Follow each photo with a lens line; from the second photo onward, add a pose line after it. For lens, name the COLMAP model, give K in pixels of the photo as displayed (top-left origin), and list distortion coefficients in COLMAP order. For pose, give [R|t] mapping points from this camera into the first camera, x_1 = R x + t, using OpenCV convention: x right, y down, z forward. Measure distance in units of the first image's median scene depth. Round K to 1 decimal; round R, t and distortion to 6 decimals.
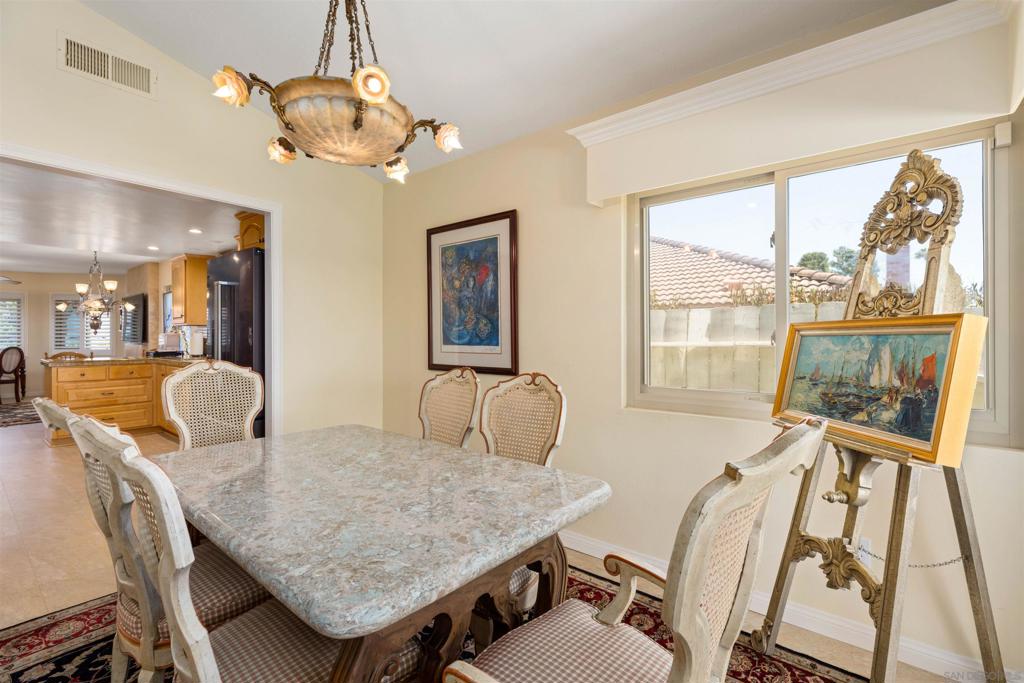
lens RADIAL K [[454.8, 0, 513.5], [0, 454.8, 335.8], [0, 0, 1]] dist [0.002618, -0.000823]
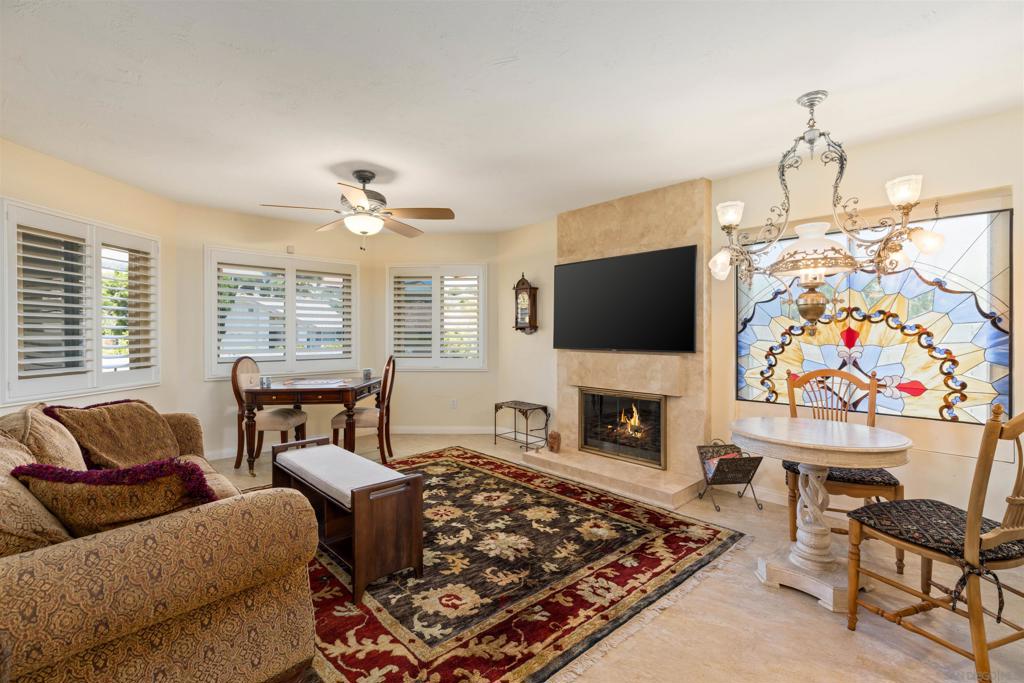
lens RADIAL K [[454.8, 0, 514.6], [0, 454.8, 336.3], [0, 0, 1]] dist [0.002618, -0.000823]
pose [[0.991210, 0.001852, -0.132289, -2.285108], [-0.001126, 0.999984, 0.005560, -0.005490], [0.132297, -0.005362, 0.991196, 1.264213]]
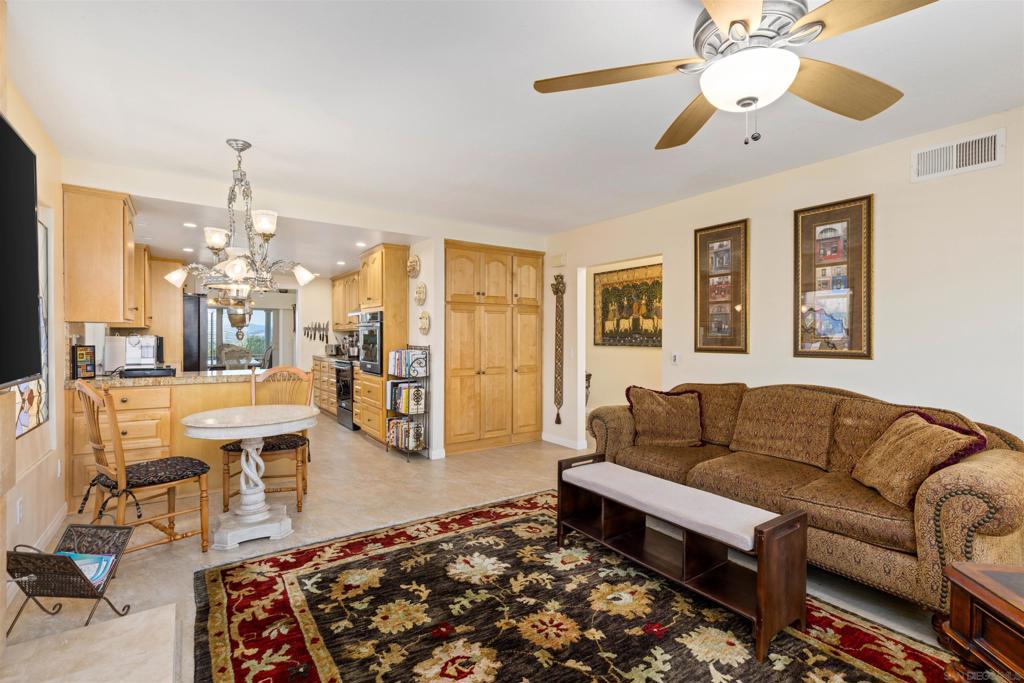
lens RADIAL K [[472.1, 0, 523.7], [0, 472.1, 339.5], [0, 0, 1]] dist [0.000556, -0.000375]
pose [[-0.962510, -0.004783, 0.271204, -2.703382], [-0.003787, 0.999984, 0.004197, -0.008840], [-0.271220, 0.003013, -0.962513, 2.832533]]
